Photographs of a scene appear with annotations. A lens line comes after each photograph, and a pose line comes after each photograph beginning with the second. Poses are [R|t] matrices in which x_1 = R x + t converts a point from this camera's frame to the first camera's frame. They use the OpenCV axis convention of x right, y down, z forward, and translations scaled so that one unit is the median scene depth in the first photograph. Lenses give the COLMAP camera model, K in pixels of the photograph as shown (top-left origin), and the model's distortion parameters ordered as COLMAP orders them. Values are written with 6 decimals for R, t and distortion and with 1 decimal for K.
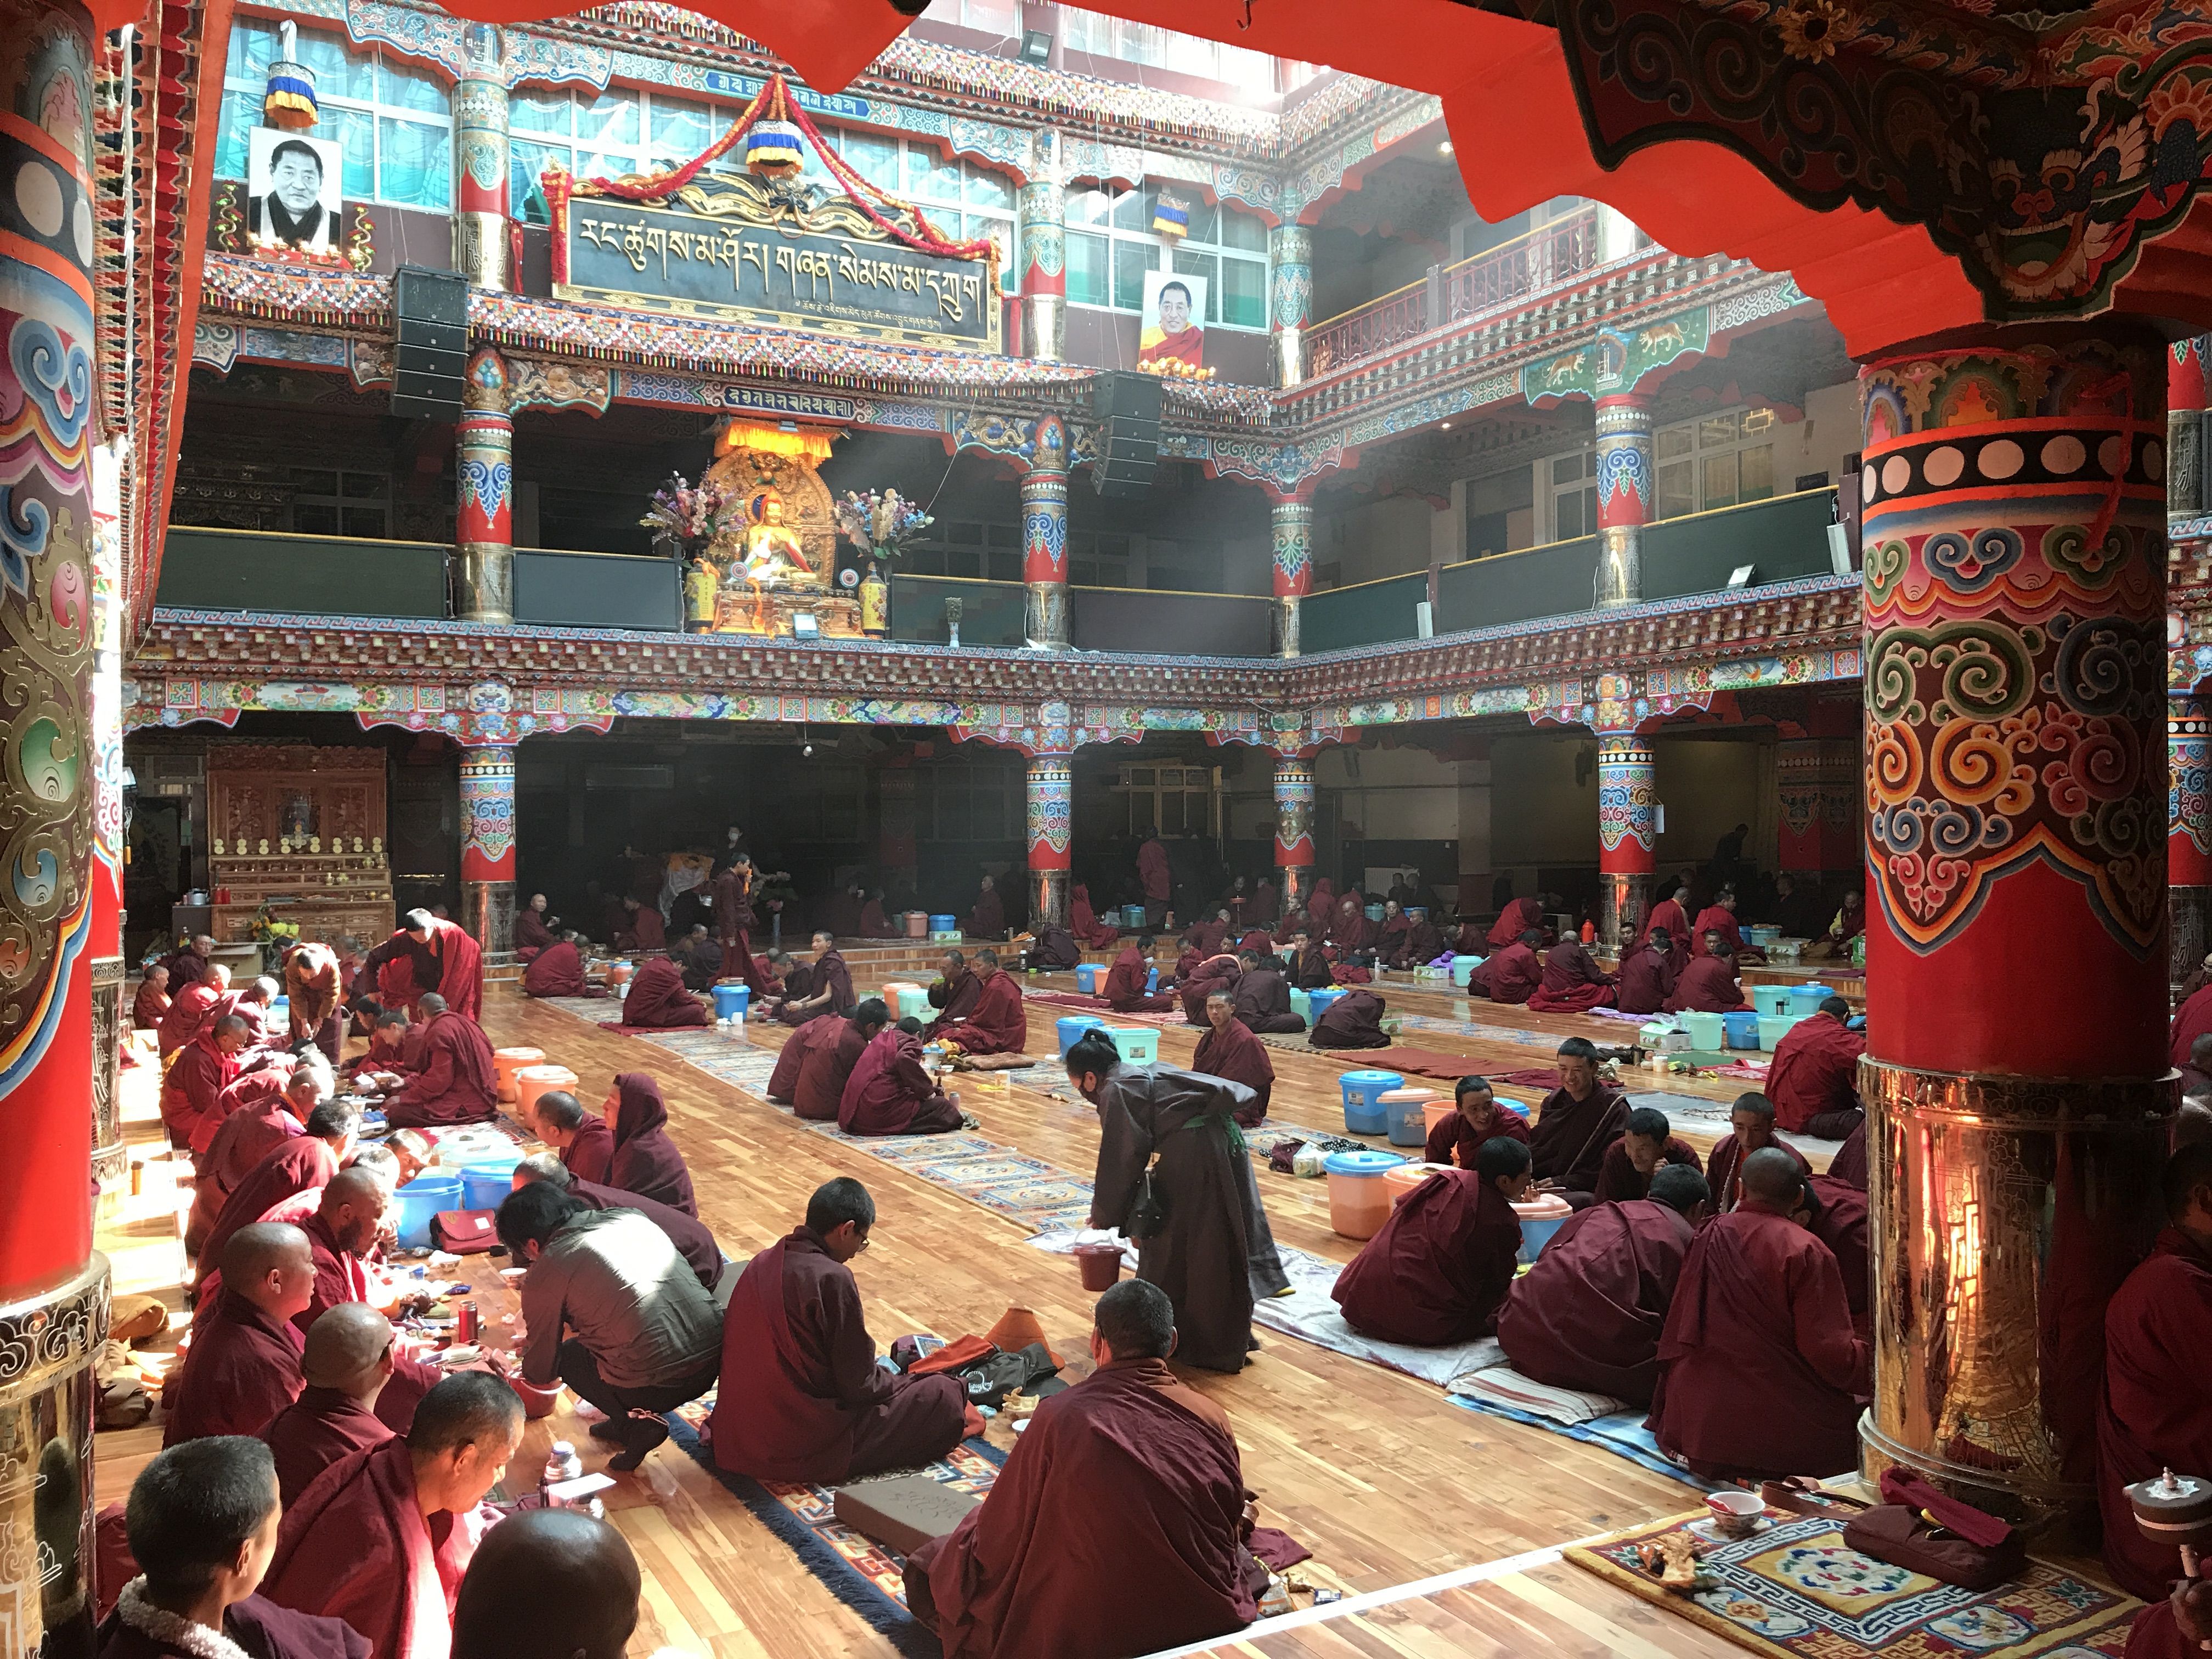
lens RADIAL K [[1781.0, 0, 1106.0], [0, 1781.0, 829.5], [0, 0, 1]] dist [0.126710, -0.544911]
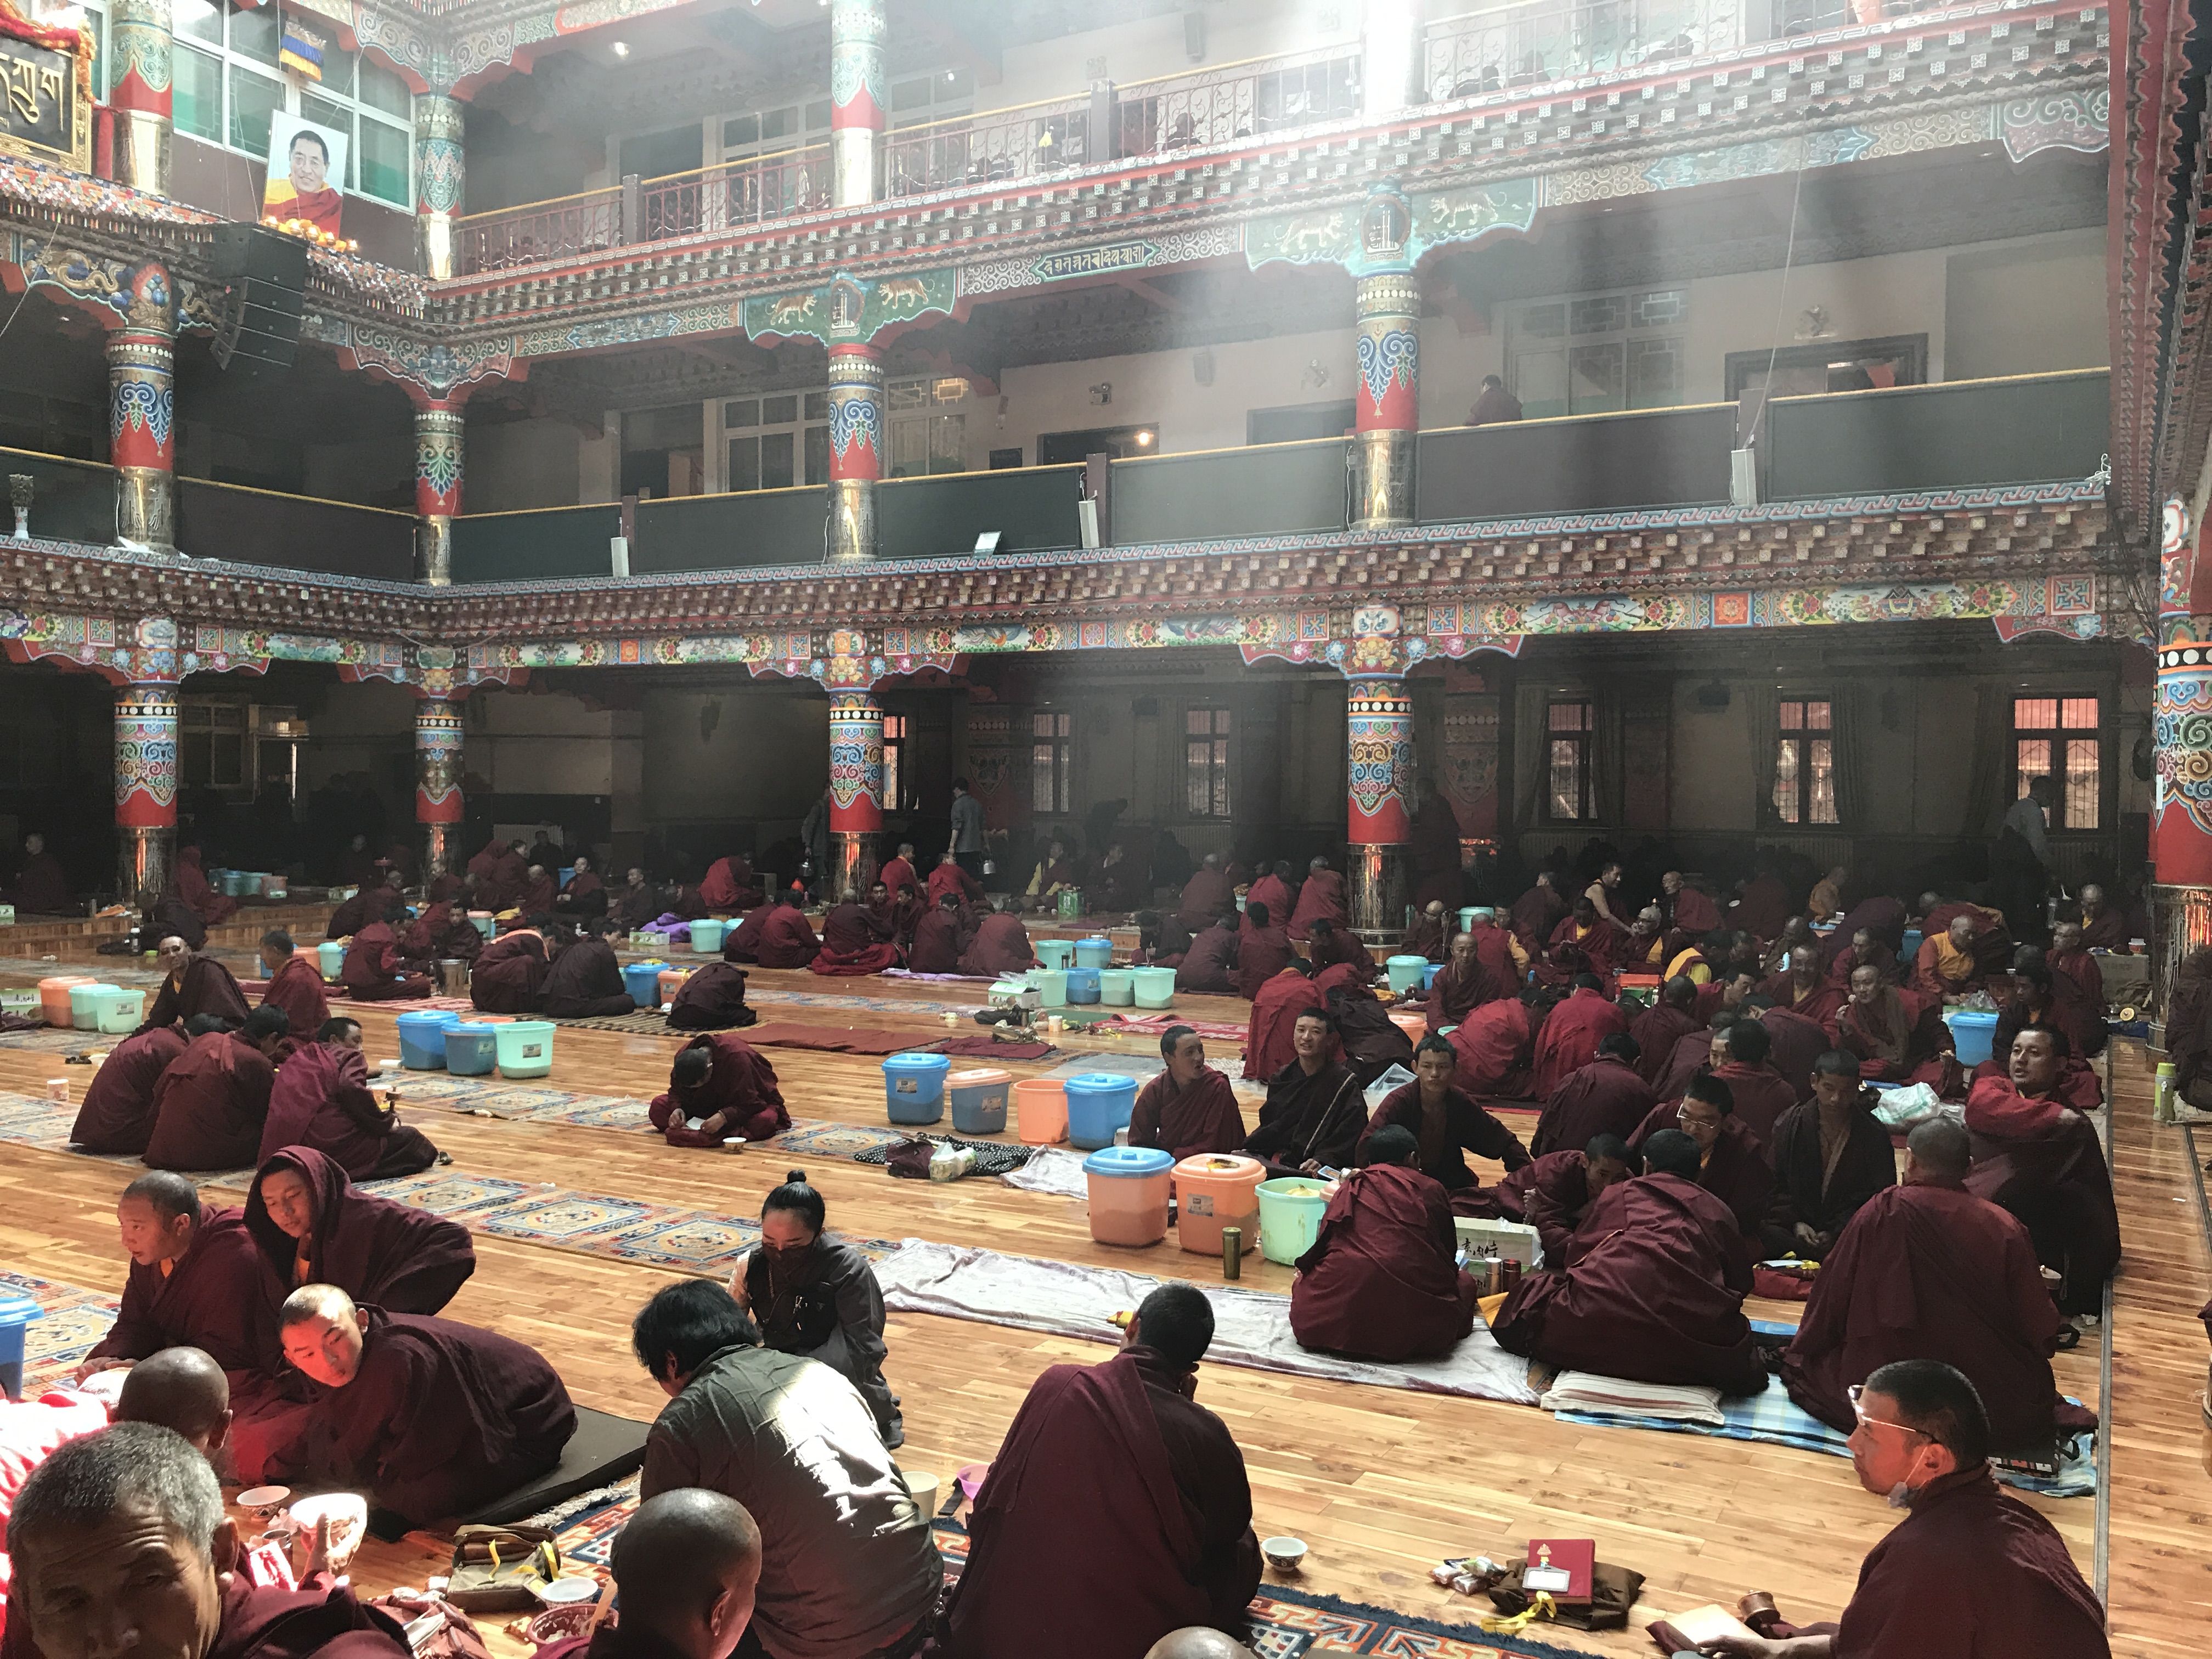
lens RADIAL K [[1796.7, 0, 1106.0], [0, 1796.7, 829.5], [0, 0, 1]] dist [-0.008057, -0.011901]
pose [[0.834067, 0.004343, 0.551647, -0.119491], [-0.018043, 0.999649, 0.019410, 0.000682], [-0.551368, -0.026143, 0.833852, 0.086618]]
